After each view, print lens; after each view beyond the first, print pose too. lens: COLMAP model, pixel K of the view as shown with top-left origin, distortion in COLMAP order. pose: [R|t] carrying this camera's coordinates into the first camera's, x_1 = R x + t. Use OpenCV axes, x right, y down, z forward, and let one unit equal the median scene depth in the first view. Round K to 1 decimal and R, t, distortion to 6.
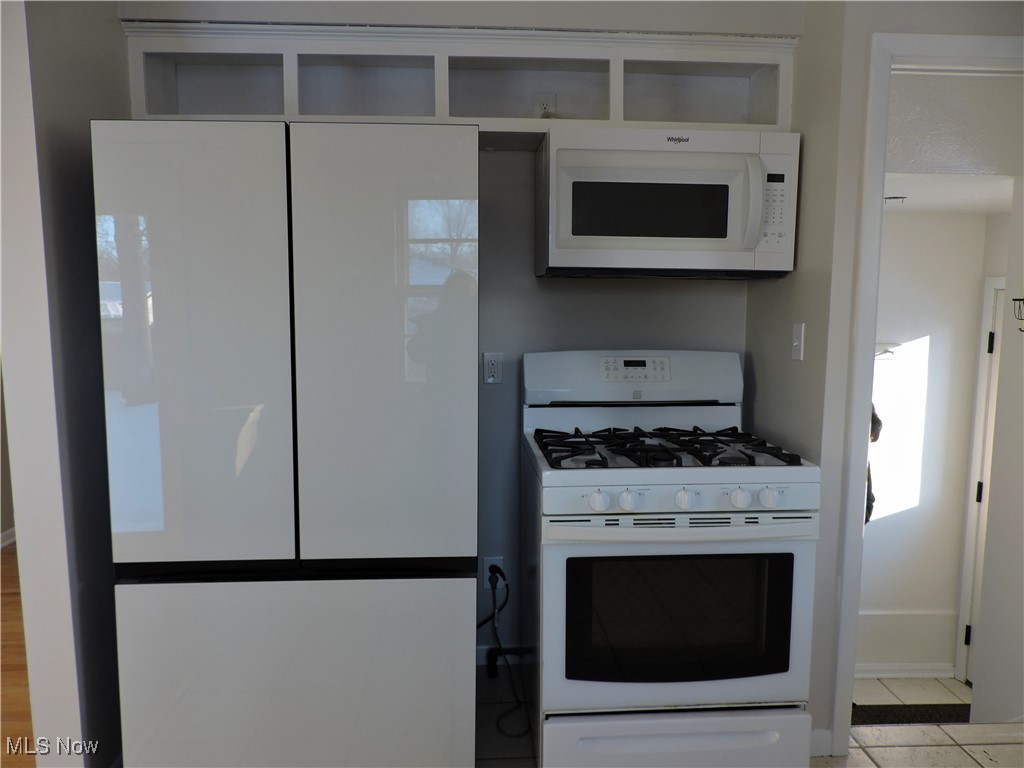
lens RADIAL K [[760.8, 0, 510.9], [0, 760.8, 367.1], [0, 0, 1]] dist [0.004527, 0.011282]
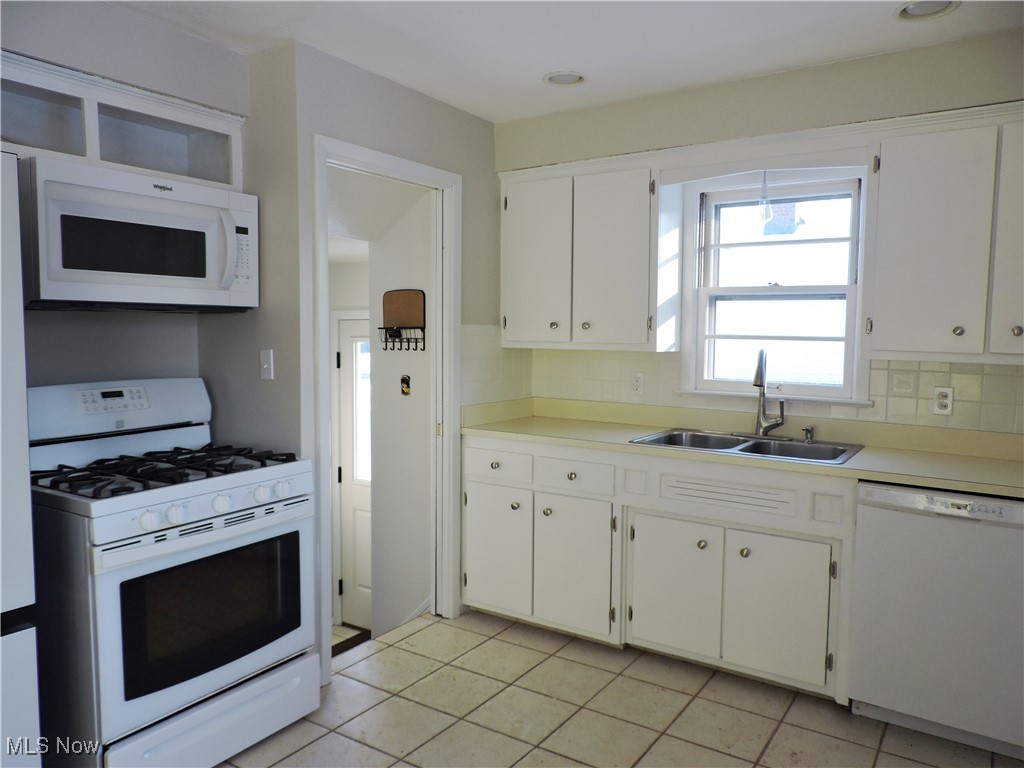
lens RADIAL K [[760.8, 0, 510.9], [0, 760.8, 367.1], [0, 0, 1]] dist [0.004527, 0.011282]
pose [[0.607001, -0.049273, 0.793172, -0.358792], [0.079787, 0.996812, 0.000864, 0.000713], [-0.790686, 0.062760, 0.608997, -0.058021]]
